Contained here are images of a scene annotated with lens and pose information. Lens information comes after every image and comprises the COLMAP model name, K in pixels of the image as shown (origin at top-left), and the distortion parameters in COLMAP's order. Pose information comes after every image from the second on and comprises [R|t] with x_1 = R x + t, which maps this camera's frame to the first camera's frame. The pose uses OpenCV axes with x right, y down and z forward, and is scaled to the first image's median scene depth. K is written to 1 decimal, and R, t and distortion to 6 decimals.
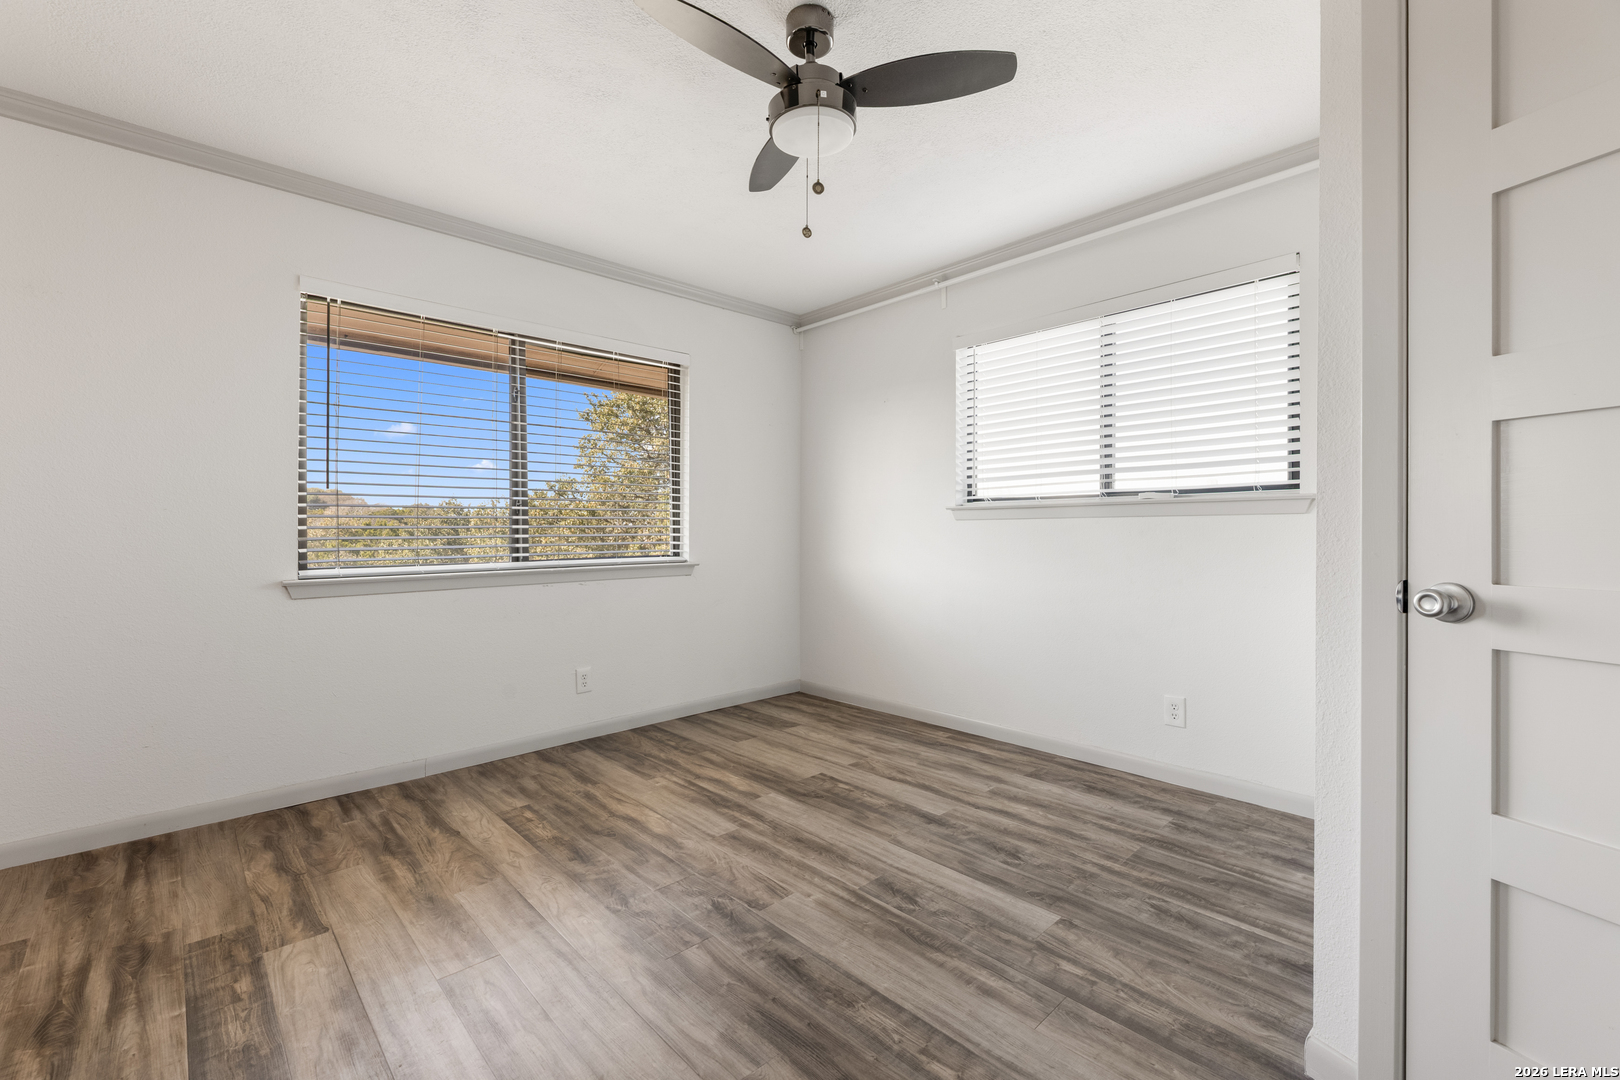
lens RADIAL K [[680.0, 0, 809.5], [0, 680.0, 534.3], [0, 0, 1]] dist [0.000214, -0.001592]
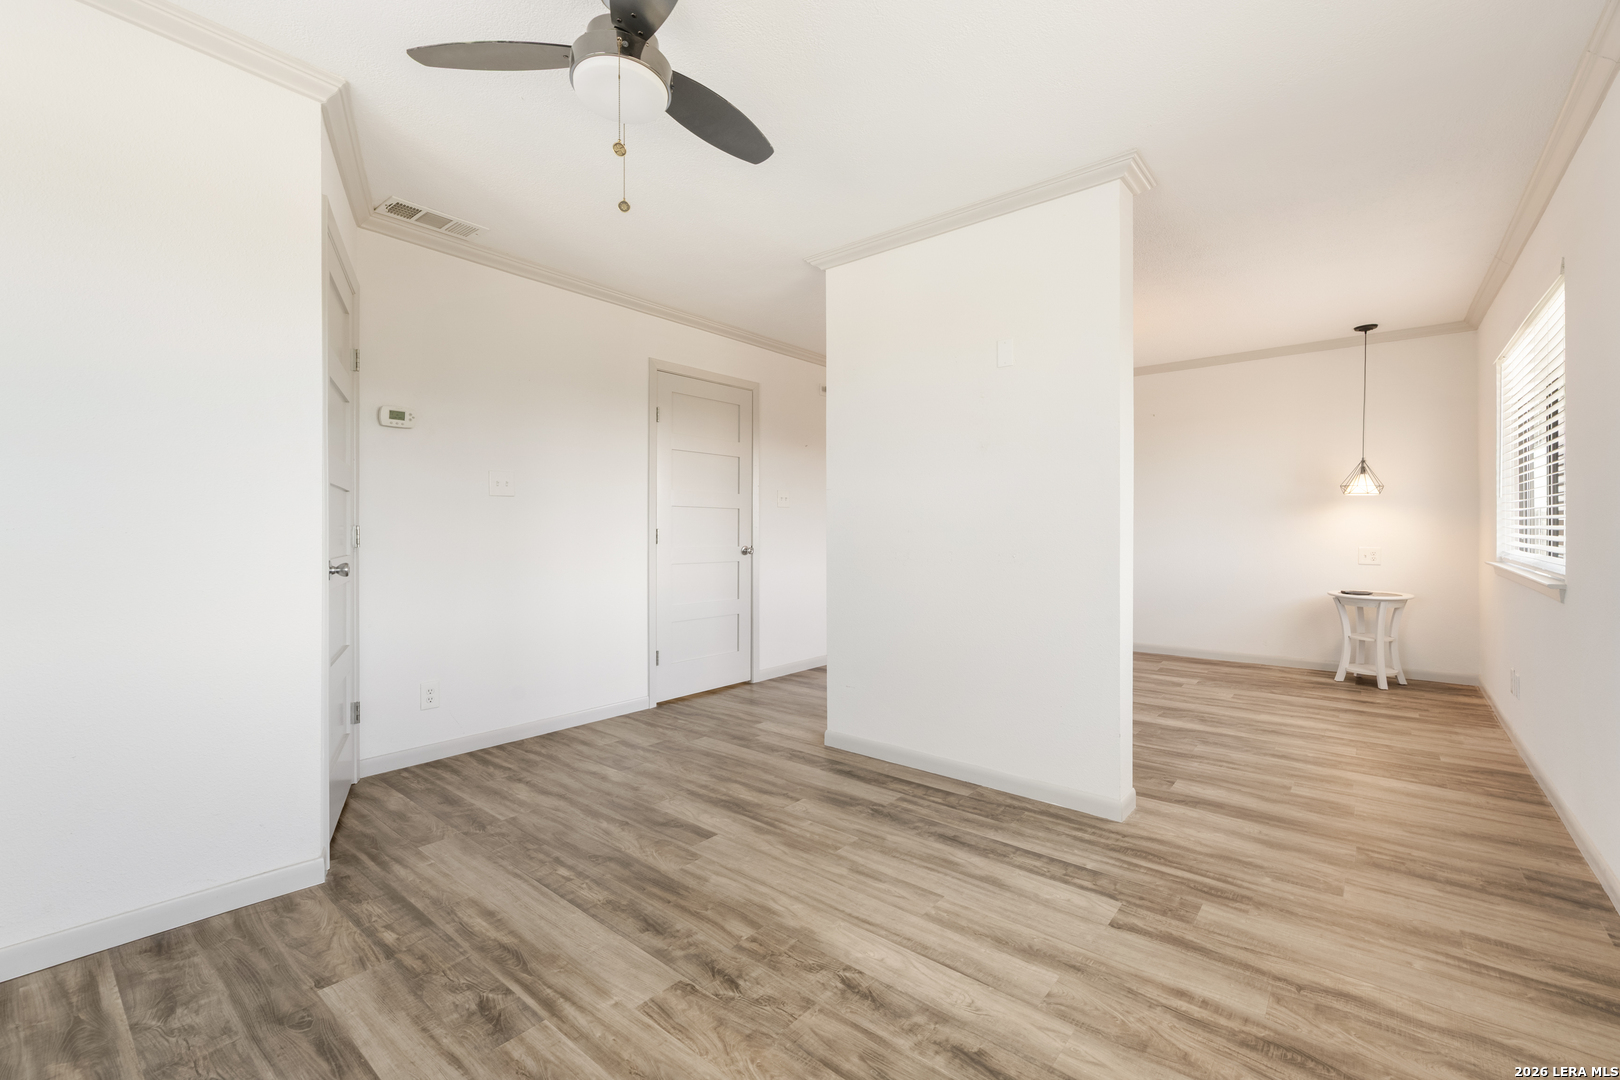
lens RADIAL K [[680.0, 0, 810.1], [0, 680.0, 537.0], [0, 0, 1]] dist [0.000214, -0.001592]
pose [[-0.993305, 0.000537, -0.115523, -0.148055], [-0.000658, 0.999947, 0.010302, -0.010540], [0.115522, 0.010309, -0.993251, 2.020080]]
